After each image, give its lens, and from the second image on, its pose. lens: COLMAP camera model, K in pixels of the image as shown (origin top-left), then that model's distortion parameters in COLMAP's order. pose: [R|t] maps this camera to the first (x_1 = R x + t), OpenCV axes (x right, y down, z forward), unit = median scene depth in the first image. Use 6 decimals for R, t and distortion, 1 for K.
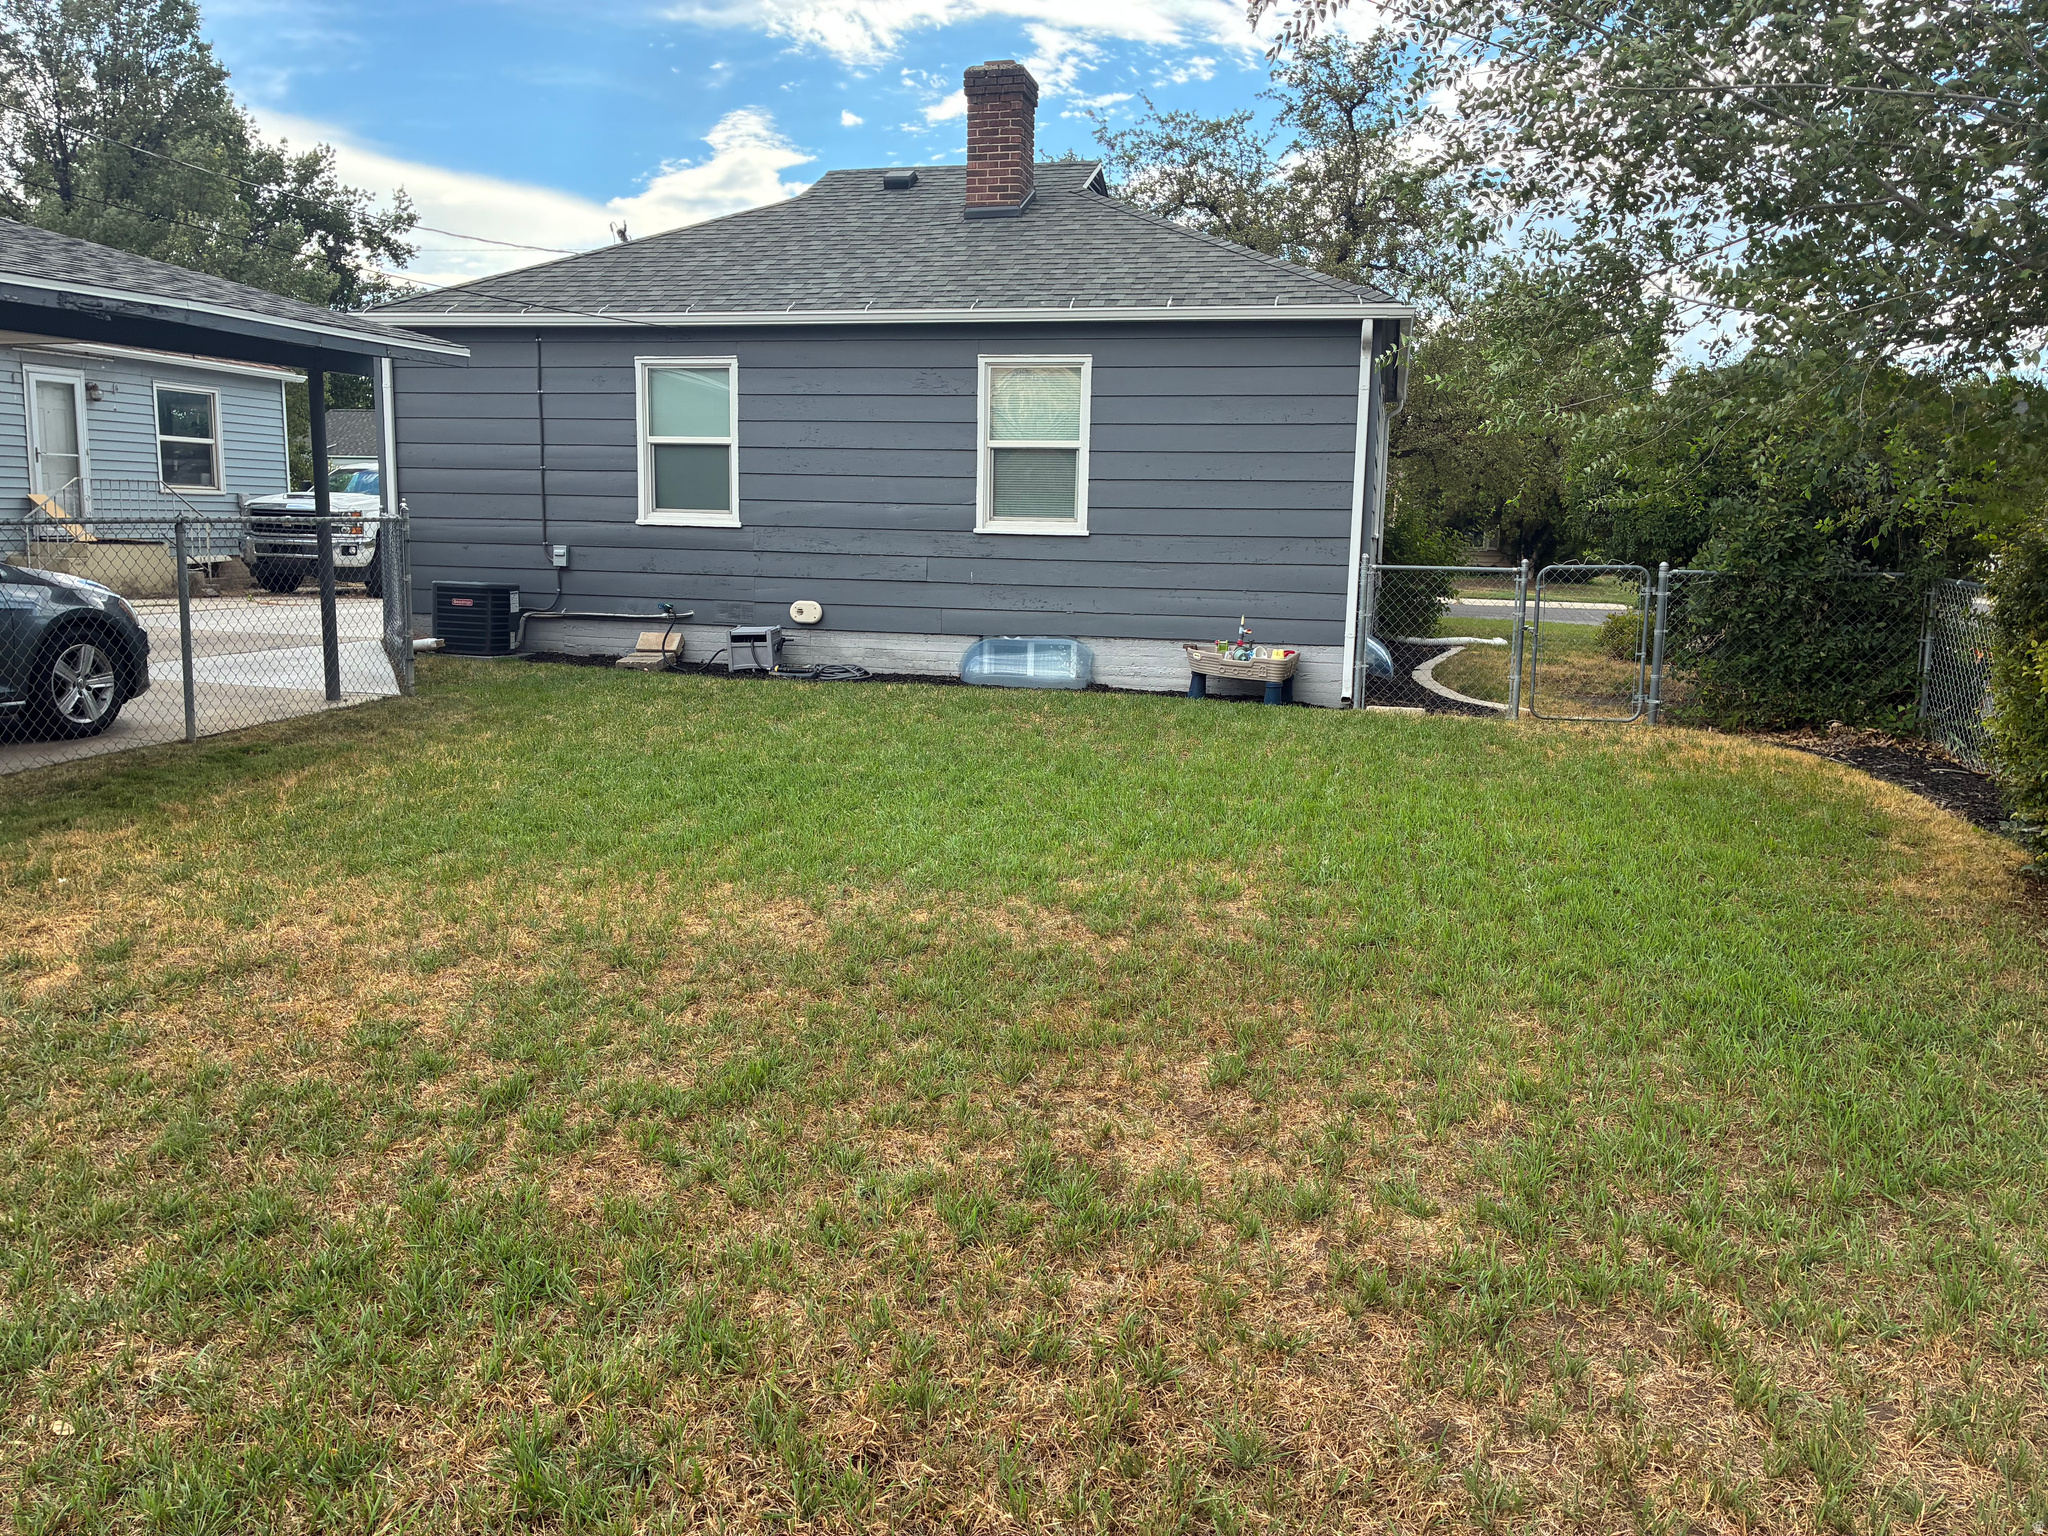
lens RADIAL K [[1565.5, 0, 1024.0], [0, 1565.5, 768.0], [0, 0, 1]] dist [0.035888, -0.030487]
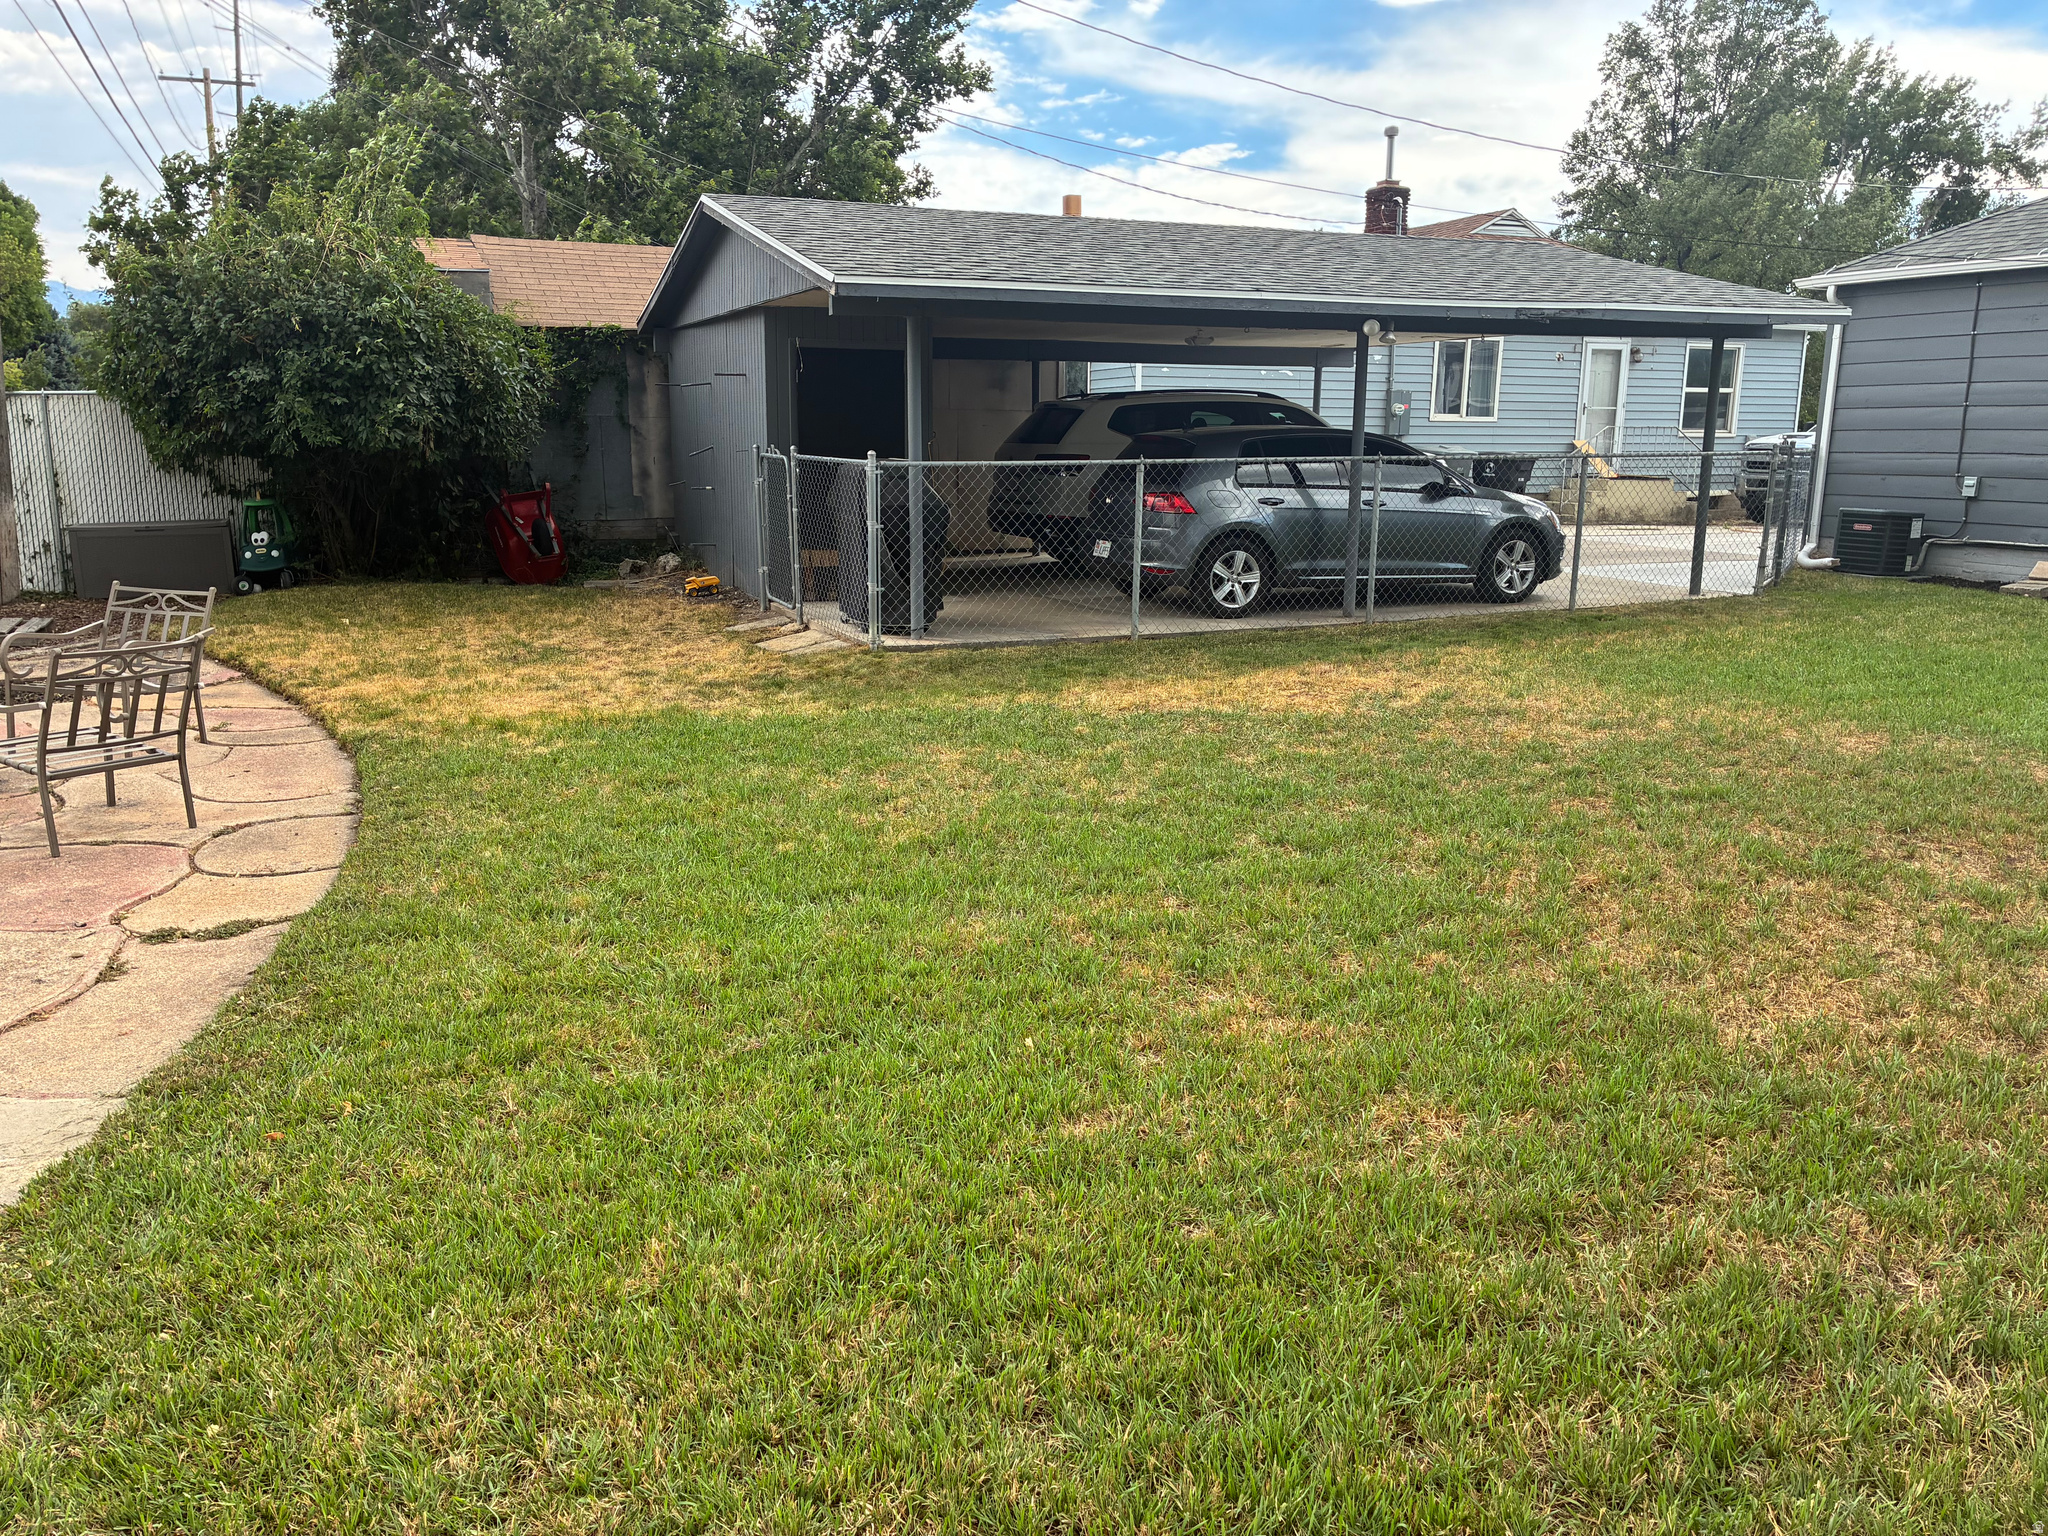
lens RADIAL K [[1566.6, 0, 1010.7], [0, 1566.6, 769.9], [0, 0, 1]] dist [0.009423, -0.033615]
pose [[0.594151, 0.144121, -0.791337, 0.184979], [-0.114282, 0.988962, 0.094307, 0.029385], [0.796194, 0.034403, 0.604063, -0.152572]]
